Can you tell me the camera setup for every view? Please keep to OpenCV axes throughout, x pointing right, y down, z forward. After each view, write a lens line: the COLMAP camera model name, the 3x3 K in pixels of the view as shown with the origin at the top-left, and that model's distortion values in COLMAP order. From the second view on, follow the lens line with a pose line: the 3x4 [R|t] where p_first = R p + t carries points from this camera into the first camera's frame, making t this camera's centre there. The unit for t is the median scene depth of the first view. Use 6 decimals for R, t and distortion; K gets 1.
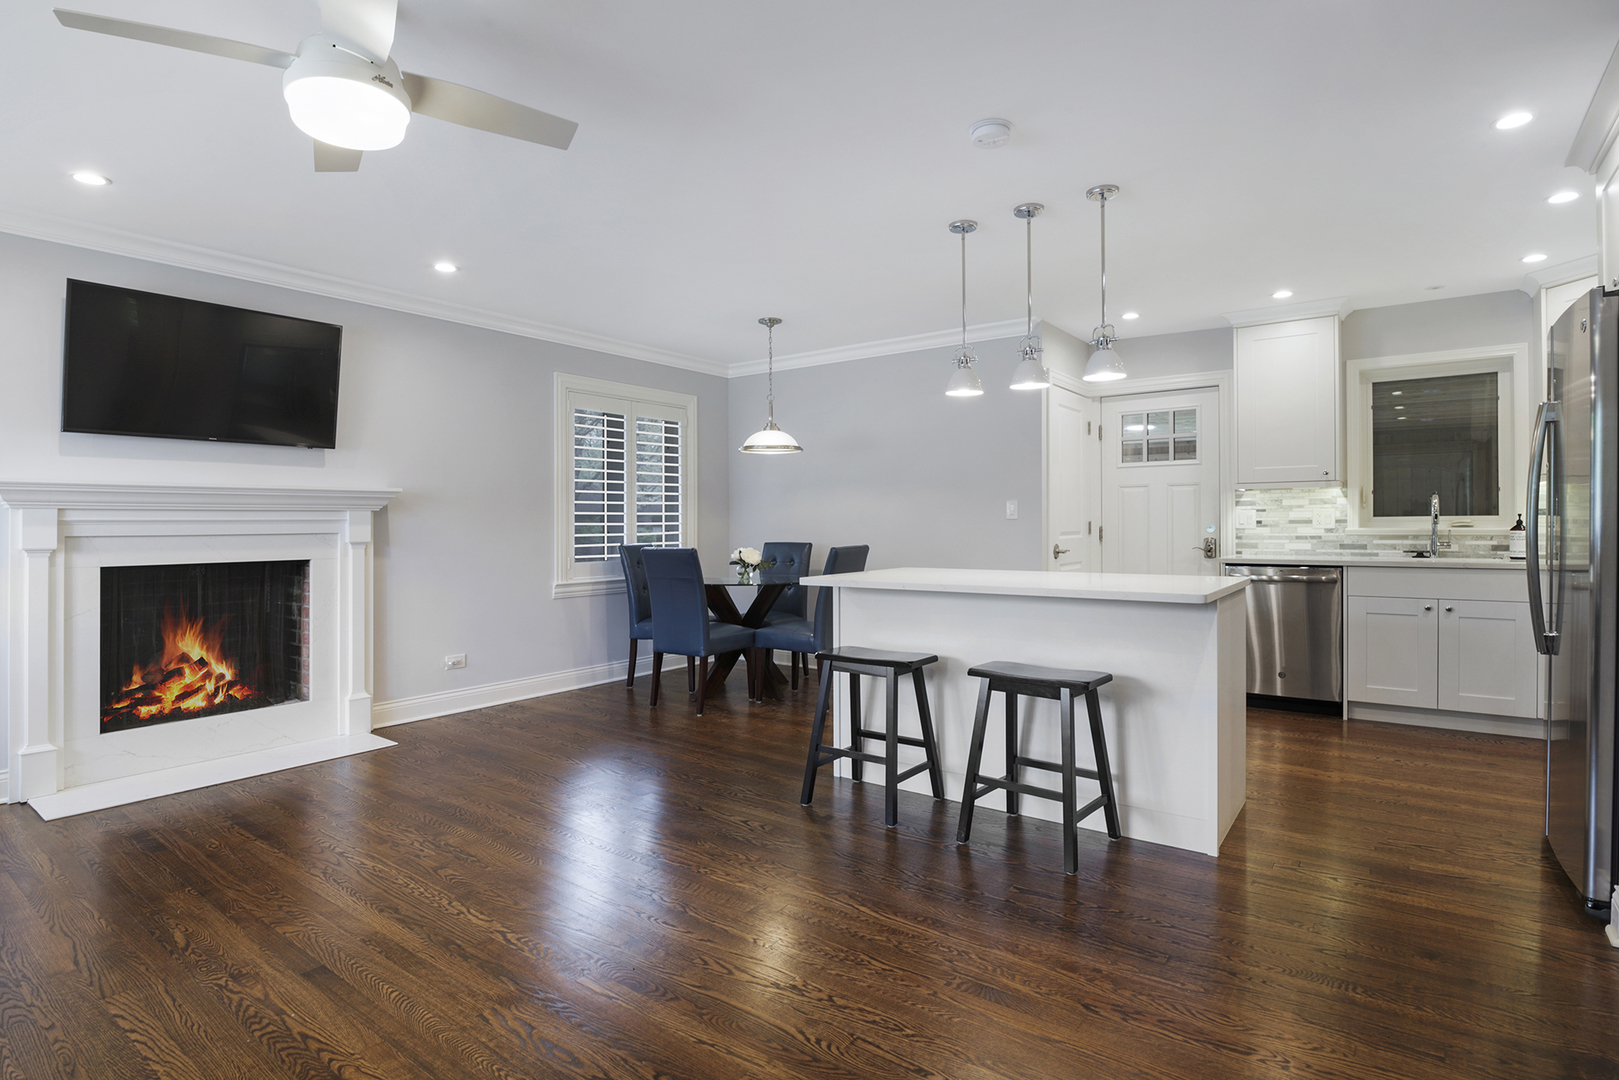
lens RADIAL K [[819.0, 0, 807.5], [0, 819.0, 530.7], [0, 0, 1]] dist [-0.001063, 0.000140]
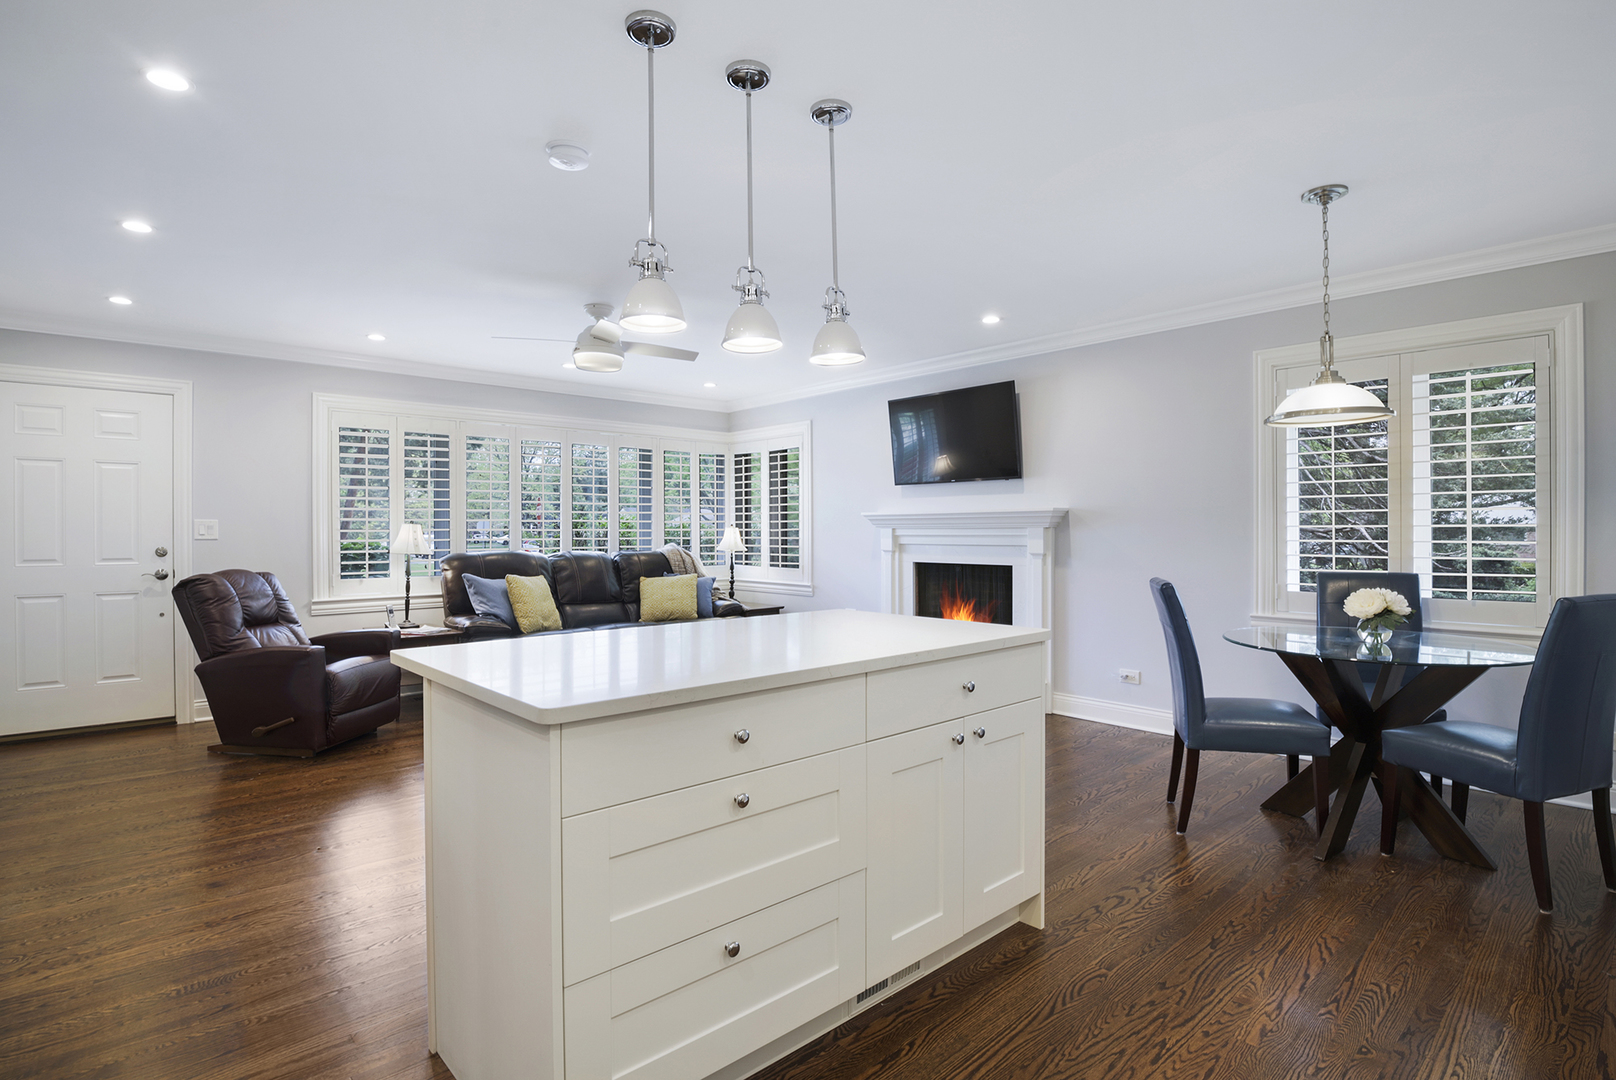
lens RADIAL K [[817.4, 0, 806.0], [0, 817.4, 530.7], [0, 0, 1]] dist [-0.001063, 0.000140]
pose [[-0.198689, 0.008672, -0.980024, 0.830964], [-0.003933, 0.999946, 0.009646, -0.035150], [0.980055, 0.005771, -0.198644, 1.080741]]
